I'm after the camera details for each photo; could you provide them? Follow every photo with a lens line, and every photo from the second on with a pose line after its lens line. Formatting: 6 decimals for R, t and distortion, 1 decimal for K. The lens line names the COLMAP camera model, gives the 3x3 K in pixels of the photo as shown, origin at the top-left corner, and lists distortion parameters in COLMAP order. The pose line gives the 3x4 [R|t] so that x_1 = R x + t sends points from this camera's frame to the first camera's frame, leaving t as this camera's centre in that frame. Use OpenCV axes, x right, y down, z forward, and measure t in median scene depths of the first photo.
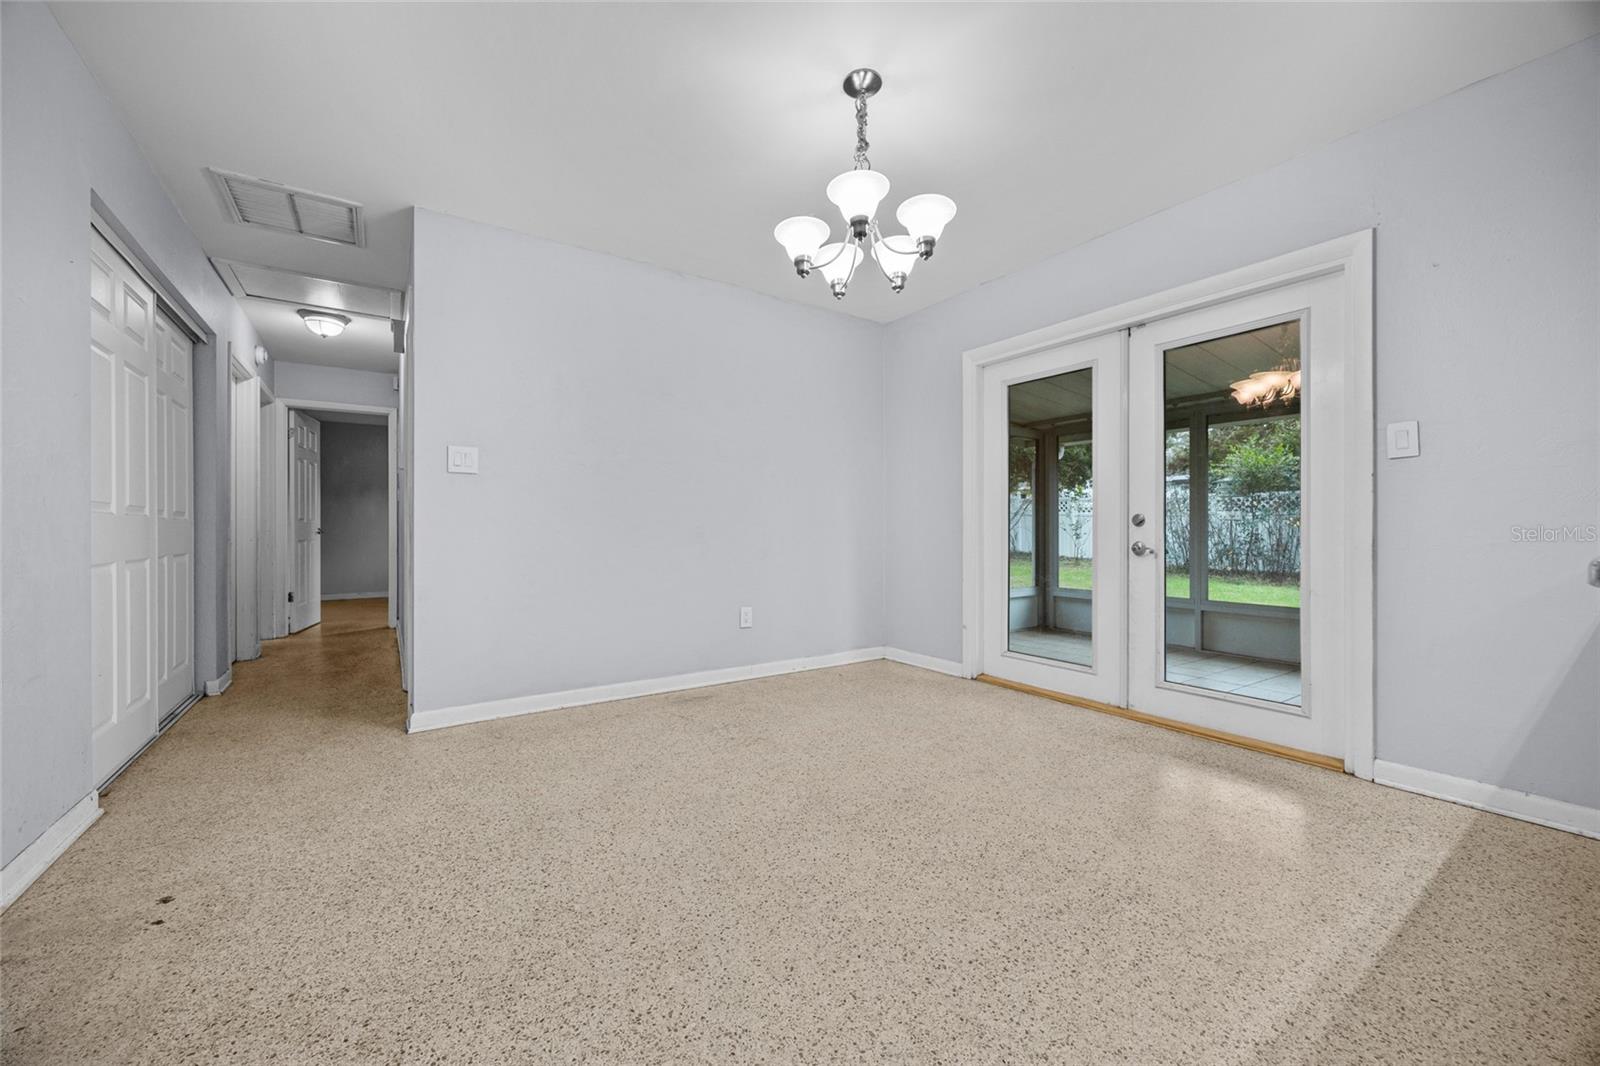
lens RADIAL K [[611.1, 0, 798.6], [0, 611.1, 534.2], [0, 0, 1]] dist [-0.004420, -0.000401]
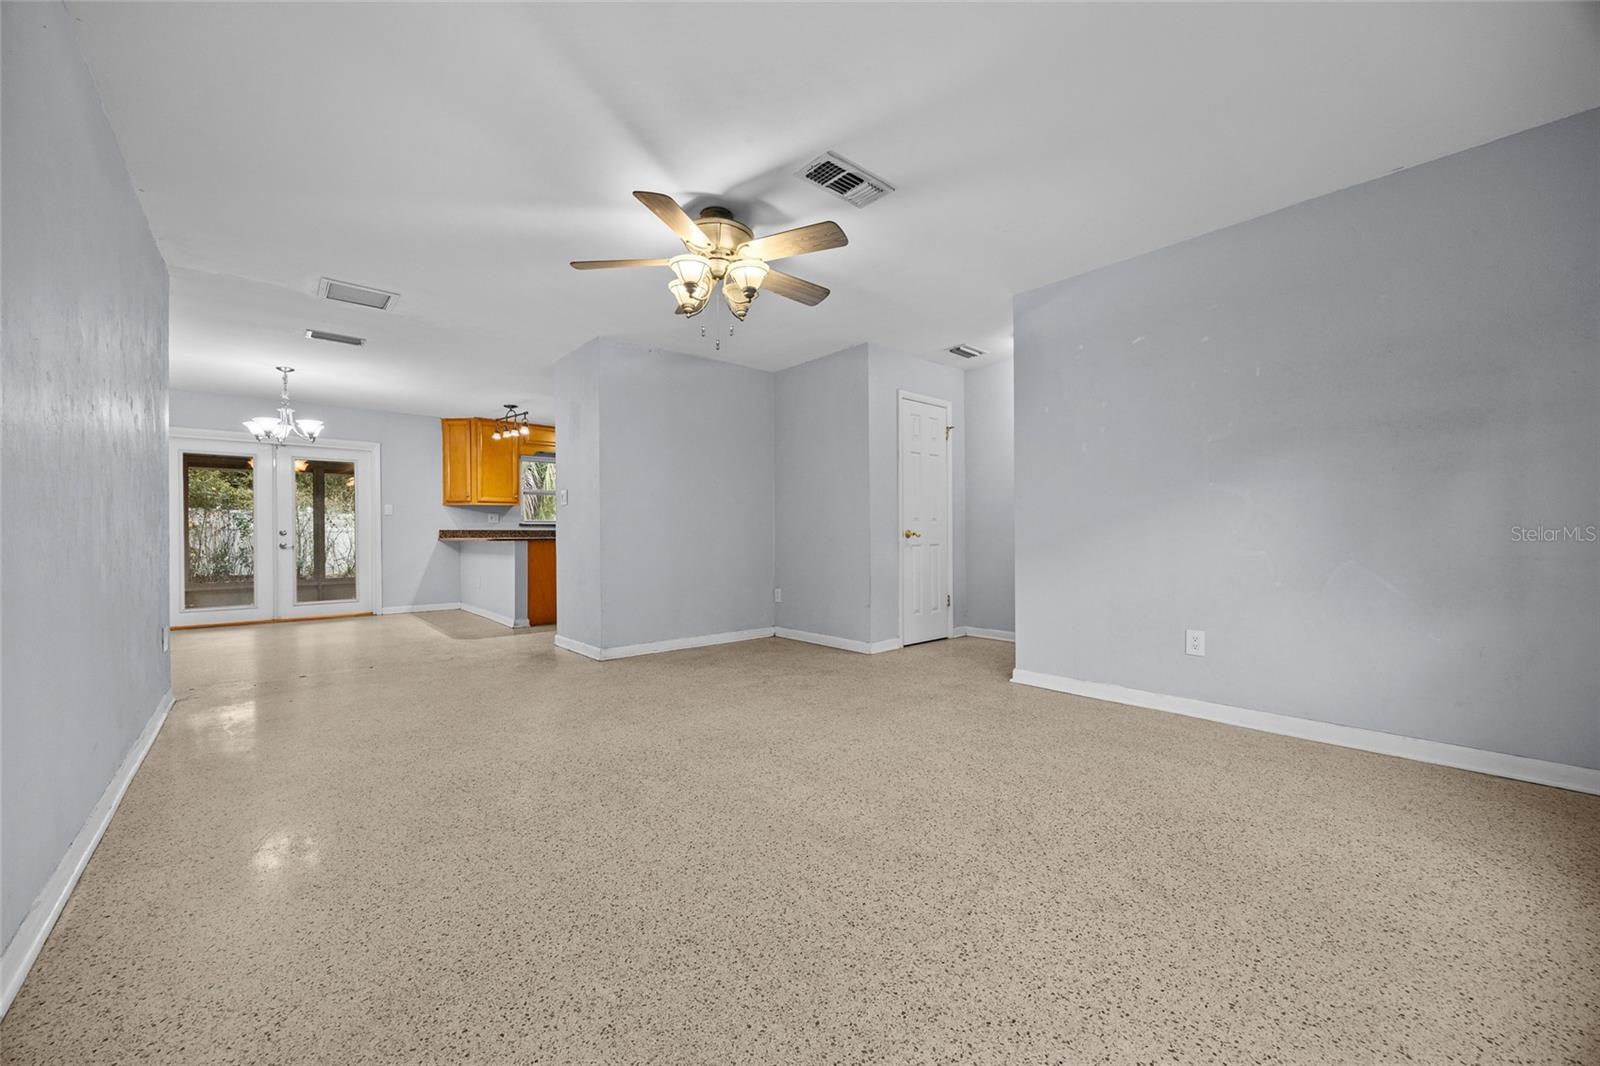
lens RADIAL K [[608.7, 0, 797.8], [0, 608.7, 535.8], [0, 0, 1]] dist [-0.001567, -0.000266]
pose [[-0.118207, 0.000873, 0.992989, -2.500677], [0.011080, 0.999939, 0.000440, 0.010140], [-0.992927, 0.011055, -0.118209, -0.806502]]
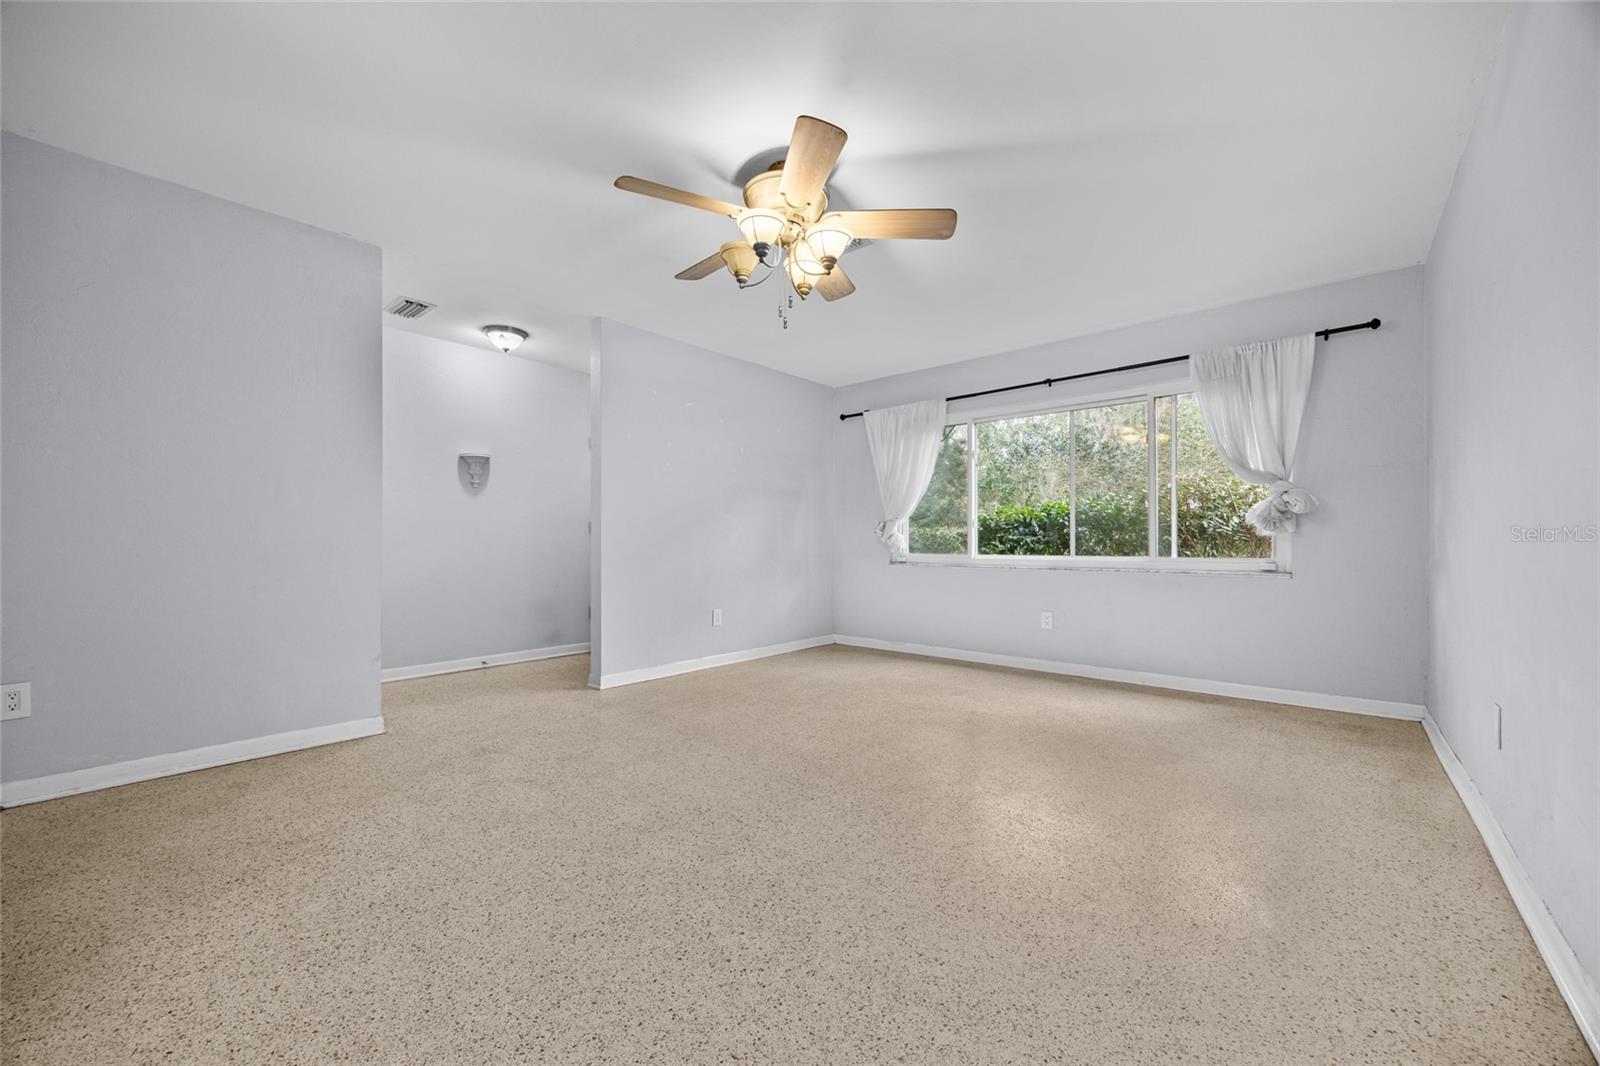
lens RADIAL K [[608.7, 0, 797.8], [0, 608.7, 535.8], [0, 0, 1]] dist [-0.001567, -0.000266]
pose [[-0.968825, -0.002398, -0.247733, -1.020080], [-0.000482, 0.999969, -0.007796, -0.002310], [0.247744, -0.007433, -0.968797, 0.225966]]
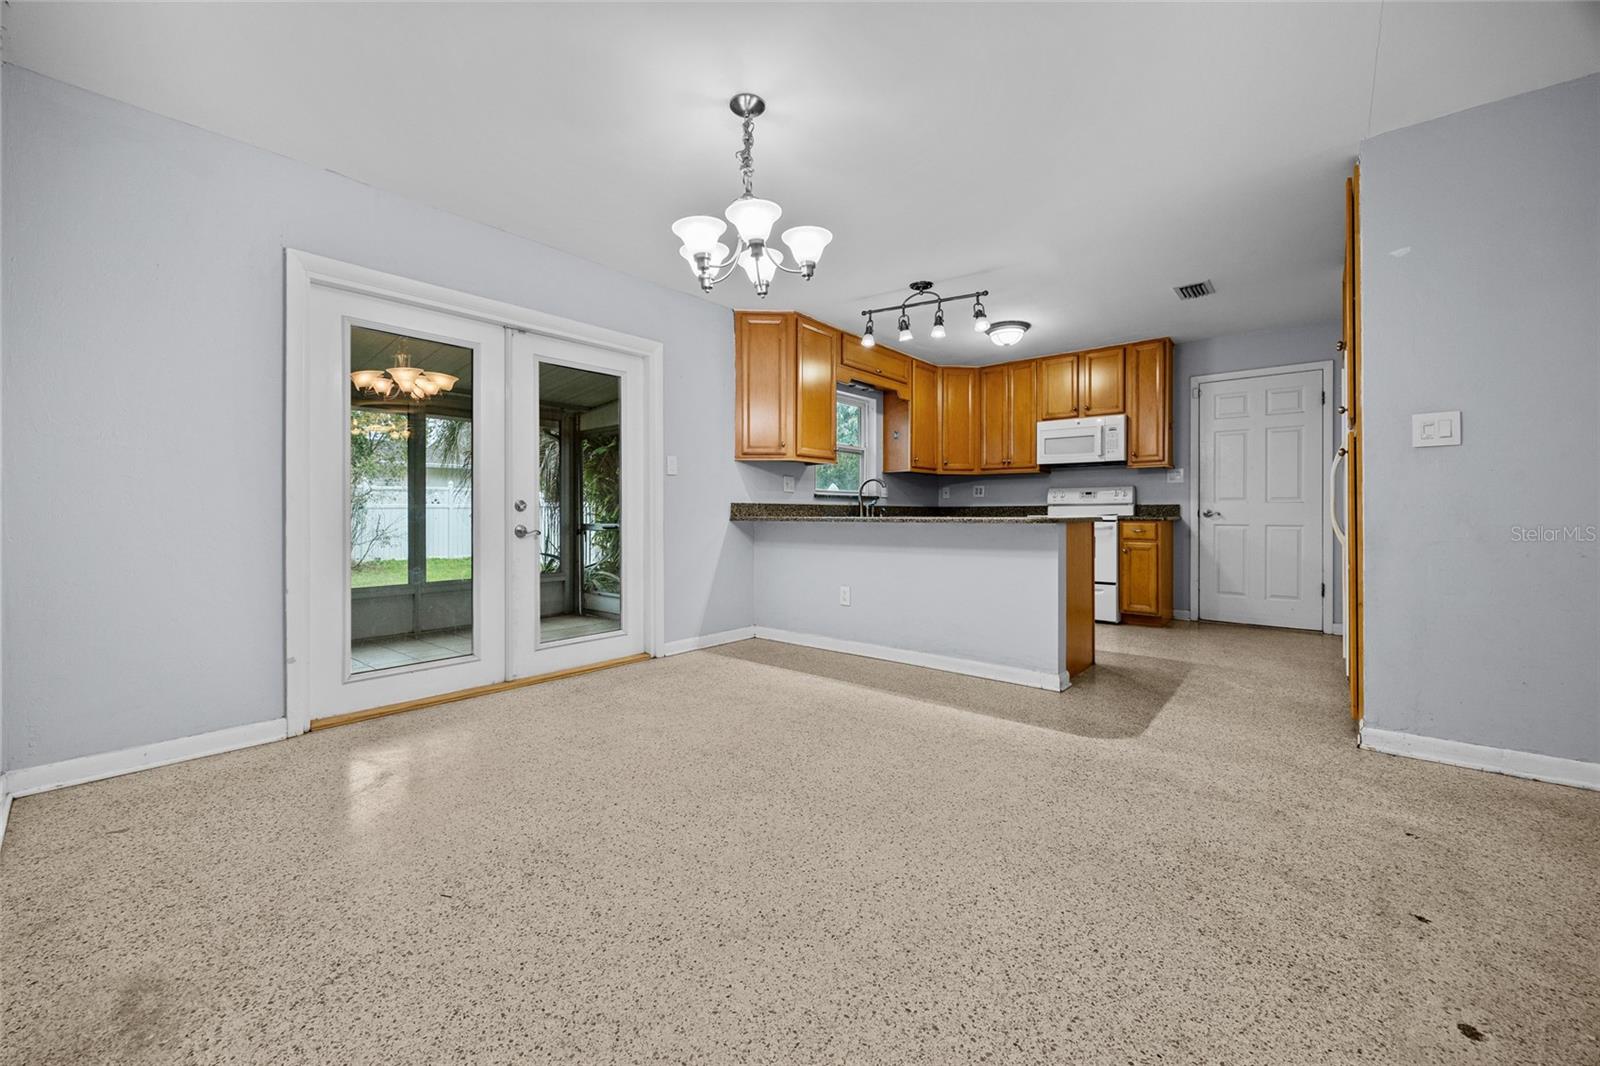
lens RADIAL K [[614.4, 0, 803.4], [0, 614.4, 513.4], [0, 0, 1]] dist [0.000544, 0.000173]
pose [[-0.263770, 0.001118, 0.964585, -0.882223], [0.007215, 0.999974, 0.000814, -0.008272], [-0.964559, 0.007175, -0.263771, 1.073121]]
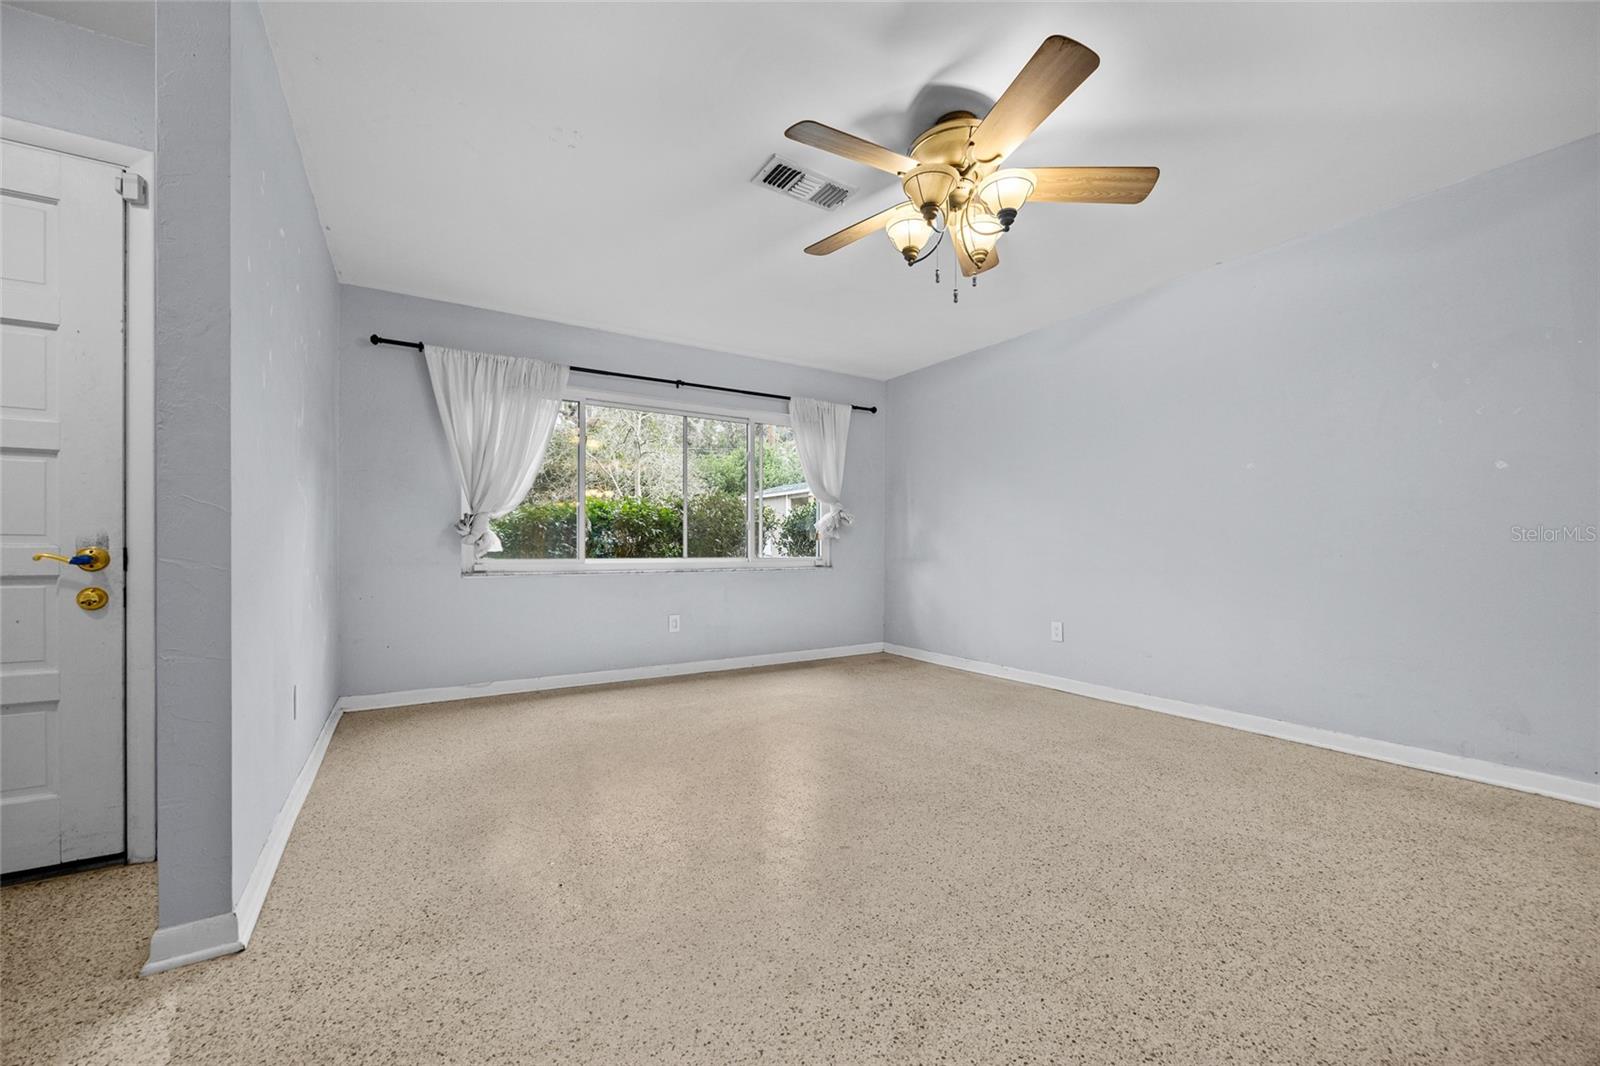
lens RADIAL K [[630.9, 0, 801.4], [0, 630.9, 544.7], [0, 0, 1]] dist [-0.001925, -0.000051]
pose [[-0.042021, -0.002867, -0.999113, -0.288269], [-0.006606, 0.999975, -0.002591, 0.005651], [0.999095, 0.006491, -0.042039, -0.987562]]
